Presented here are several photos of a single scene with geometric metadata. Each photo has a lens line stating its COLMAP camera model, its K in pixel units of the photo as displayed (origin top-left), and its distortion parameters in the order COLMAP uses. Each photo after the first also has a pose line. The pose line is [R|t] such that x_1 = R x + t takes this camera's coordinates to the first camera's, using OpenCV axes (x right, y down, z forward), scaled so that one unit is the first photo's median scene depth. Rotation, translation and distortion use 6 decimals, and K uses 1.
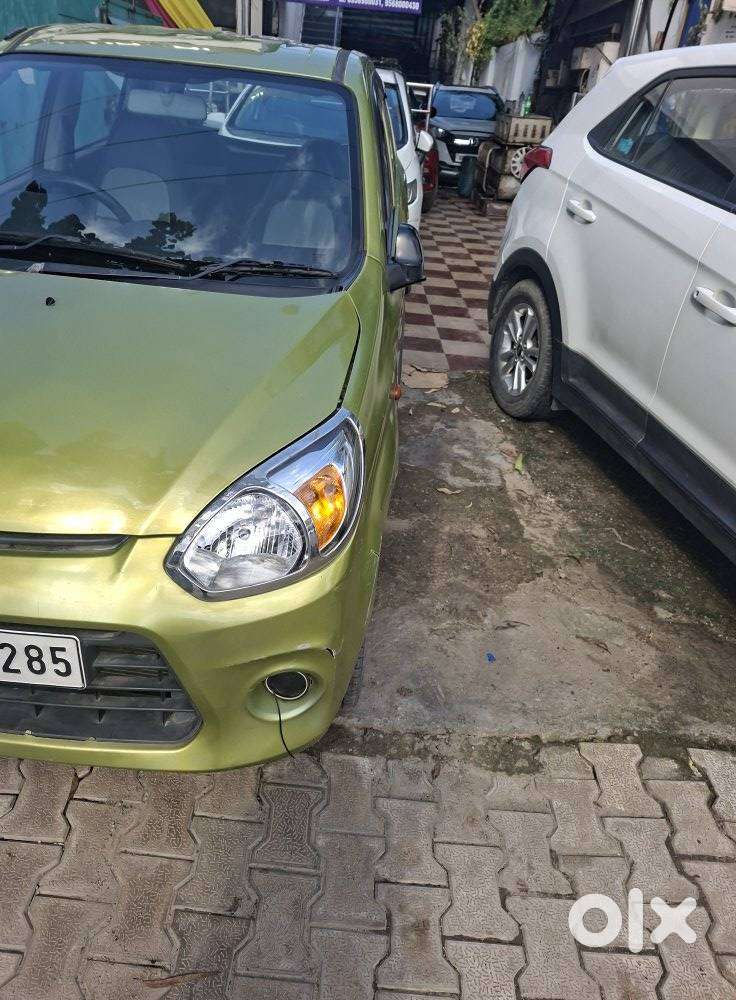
lens RADIAL K [[710.3, 0, 350.7], [0, 710.3, 505.1], [0, 0, 1]] dist [0.040403, -0.041325]
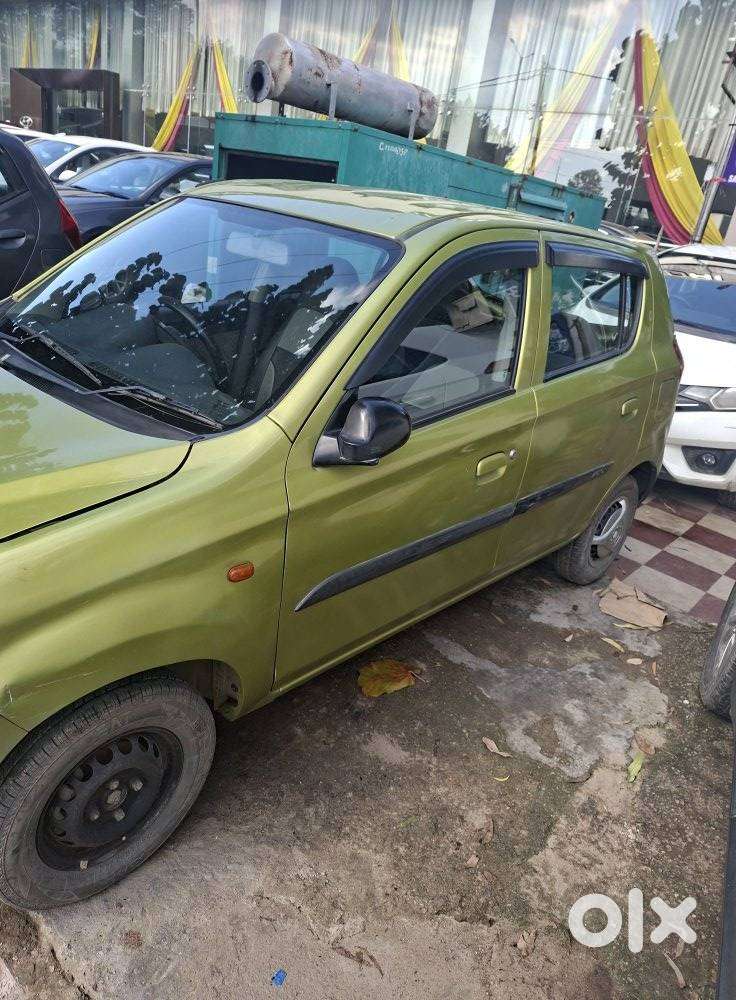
lens RADIAL K [[710.3, 0, 344.1], [0, 710.3, 513.4], [0, 0, 1]] dist [0.040403, -0.041325]
pose [[0.763633, 0.290895, -0.576407, 0.592686], [-0.395246, 0.916542, -0.061079, -0.215820], [0.510534, 0.274464, 0.814877, 0.368814]]
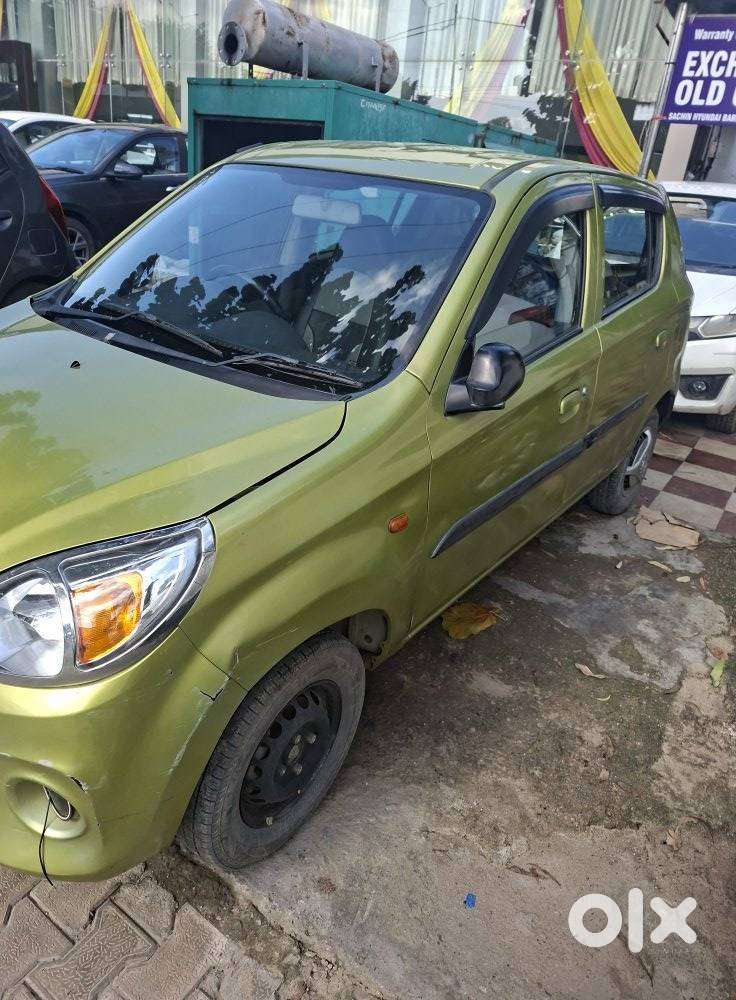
lens RADIAL K [[710.3, 0, 345.7], [0, 710.3, 494.7], [0, 0, 1]] dist [0.040403, -0.041325]
pose [[0.832970, 0.224767, -0.505610, 0.422434], [-0.297283, 0.952482, -0.066339, -0.115802], [0.466673, 0.205568, 0.860208, 0.232173]]
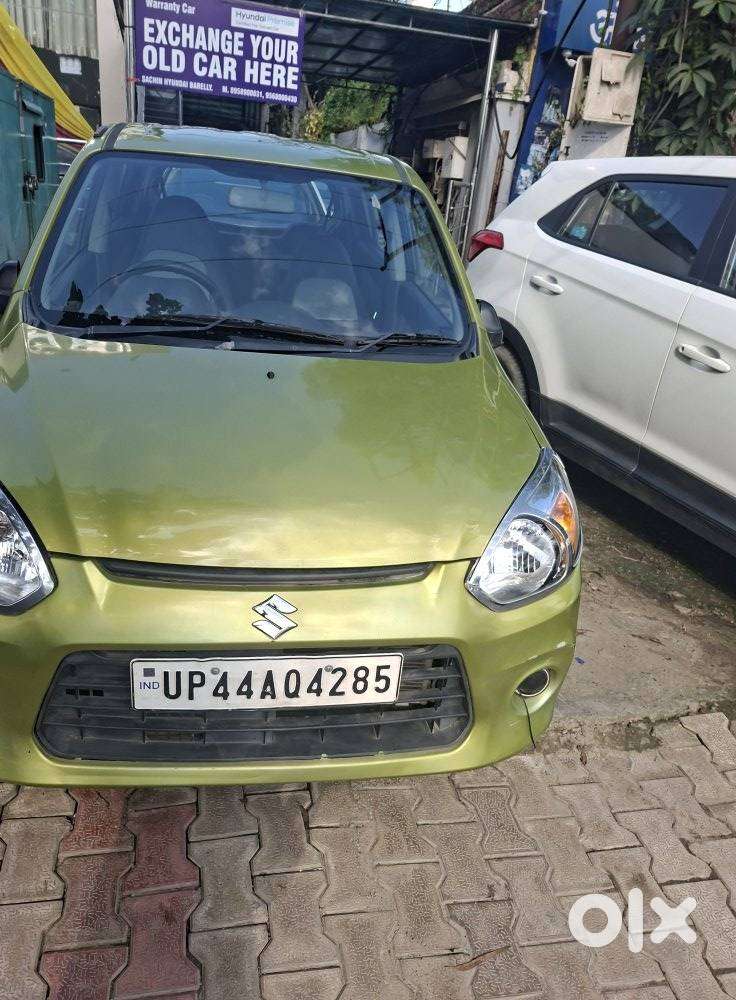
lens RADIAL K [[710.3, 0, 351.1], [0, 710.3, 497.0], [0, 0, 1]] dist [0.040403, -0.041325]
pose [[0.972717, -0.075315, 0.219429, -0.449809], [0.095208, 0.992113, -0.081526, 0.011559], [-0.211558, 0.100193, 0.972216, -0.085254]]
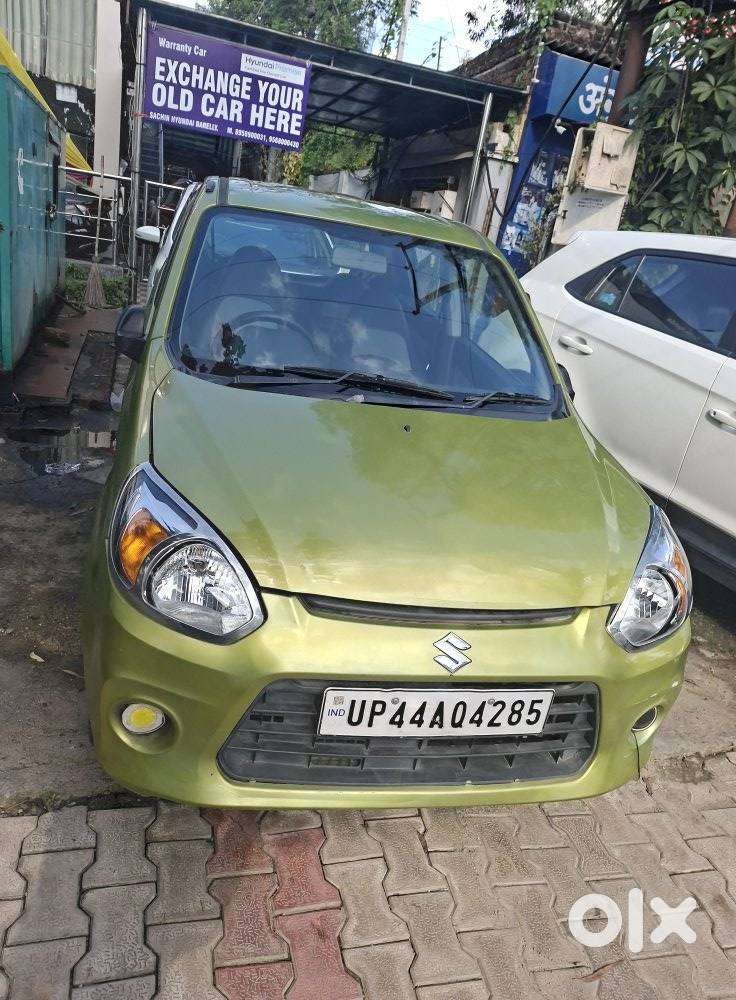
lens RADIAL K [[710.3, 0, 347.6], [0, 710.3, 506.7], [0, 0, 1]] dist [0.040403, -0.041325]
pose [[0.957016, -0.031418, 0.288330, -0.706062], [0.065292, 0.991936, -0.108628, -0.016653], [-0.282592, 0.122785, 0.951350, -0.099333]]
